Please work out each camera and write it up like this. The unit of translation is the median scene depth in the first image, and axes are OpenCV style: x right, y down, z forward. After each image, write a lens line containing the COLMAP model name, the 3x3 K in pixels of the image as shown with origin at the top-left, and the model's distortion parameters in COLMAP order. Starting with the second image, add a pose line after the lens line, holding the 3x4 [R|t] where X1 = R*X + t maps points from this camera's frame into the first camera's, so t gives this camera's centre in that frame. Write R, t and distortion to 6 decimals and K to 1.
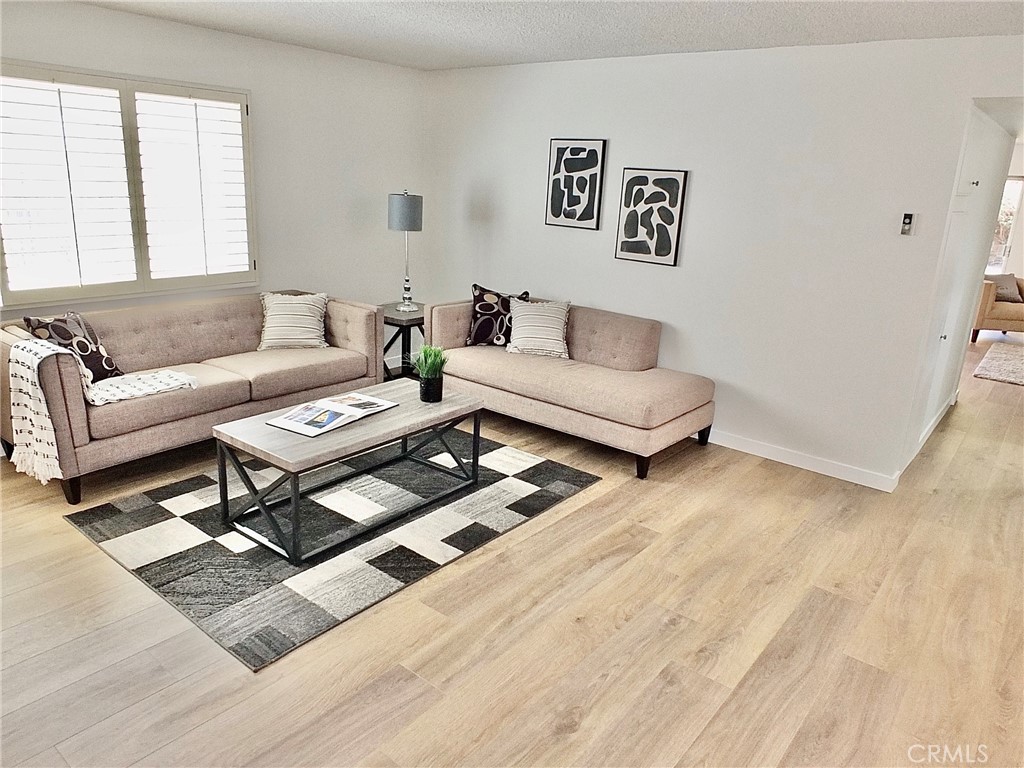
lens RADIAL K [[717.4, 0, 509.3], [0, 717.4, 381.2], [0, 0, 1]] dist [-0.020062, 0.003681]
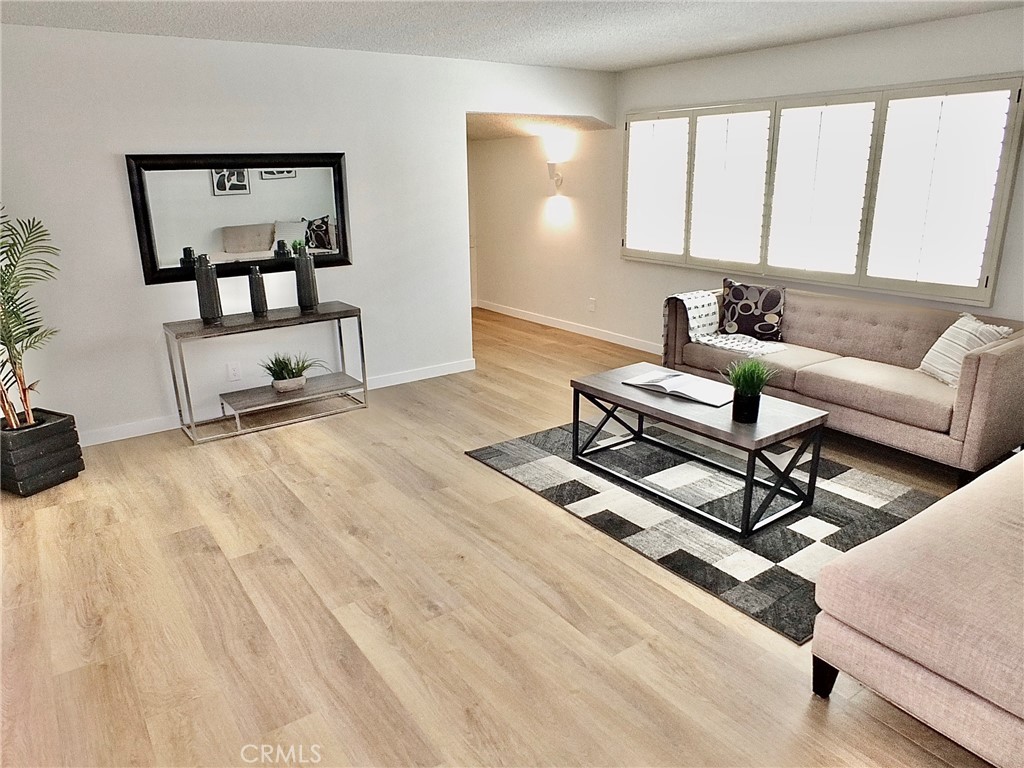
lens RADIAL K [[717.4, 0, 509.3], [0, 717.4, 381.2], [0, 0, 1]] dist [-0.020062, 0.003681]
pose [[-0.288612, 0.227303, -0.930074, 0.927842], [-0.261131, 0.915896, 0.304870, -0.249140], [0.921148, 0.330860, -0.204982, 1.055023]]
